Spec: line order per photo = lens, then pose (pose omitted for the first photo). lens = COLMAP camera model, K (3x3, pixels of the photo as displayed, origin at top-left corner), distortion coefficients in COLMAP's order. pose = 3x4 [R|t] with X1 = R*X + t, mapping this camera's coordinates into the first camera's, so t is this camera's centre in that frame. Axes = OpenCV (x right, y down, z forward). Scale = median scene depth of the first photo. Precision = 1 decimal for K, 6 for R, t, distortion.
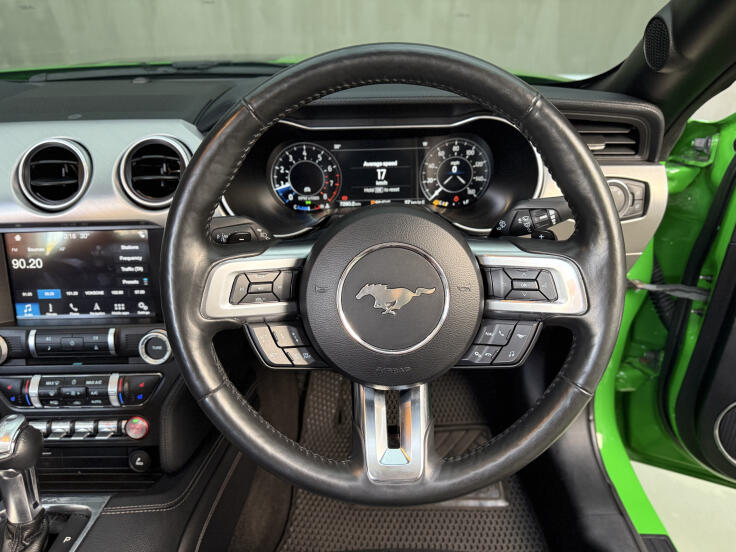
lens RADIAL K [[515.1, 0, 368.0], [0, 515.1, 276.0], [0, 0, 1]] dist [-0.003069, -0.006981]
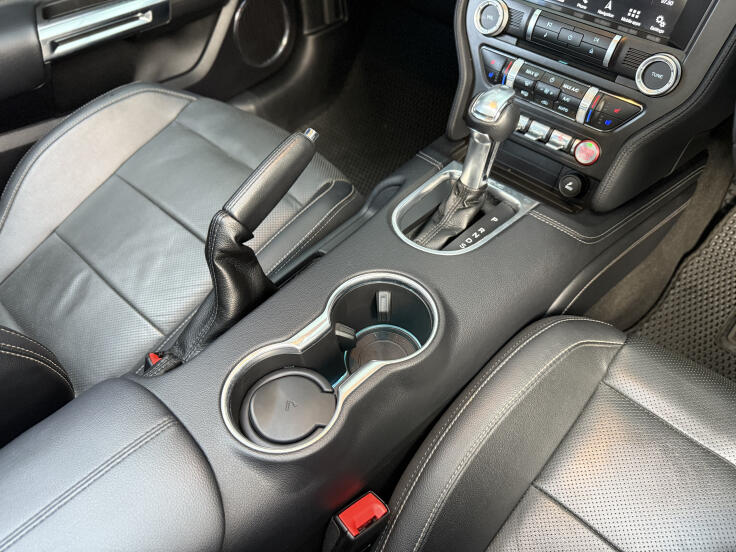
lens RADIAL K [[515.1, 0, 368.0], [0, 515.1, 276.0], [0, 0, 1]] dist [-0.003069, -0.006981]
pose [[0.756397, 0.512656, -0.406261, -0.253150], [-0.308811, 0.827388, 0.469111, 0.163456], [0.576628, -0.229376, 0.784148, -0.033912]]
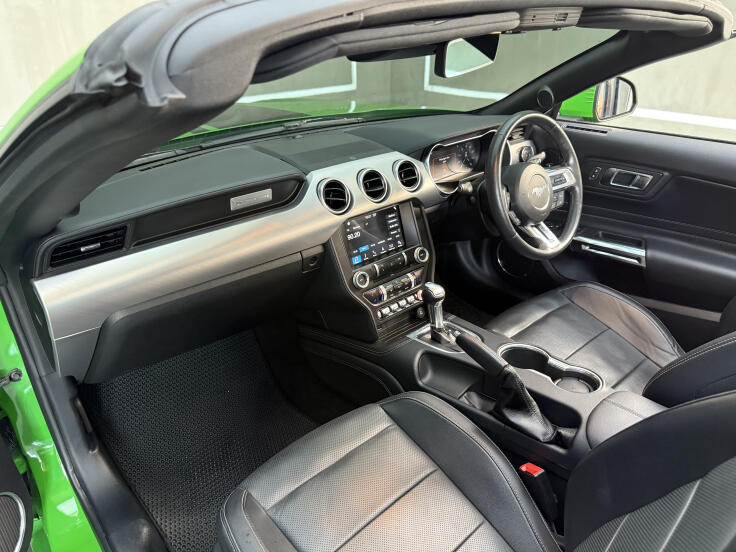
lens RADIAL K [[515.1, 0, 368.0], [0, 515.1, 276.0], [0, 0, 1]] dist [-0.003069, -0.006981]
pose [[0.762121, -0.295814, 0.575904, -1.839158], [0.292710, 0.950847, 0.101047, -0.062589], [-0.577488, 0.091563, 0.811249, -0.627370]]
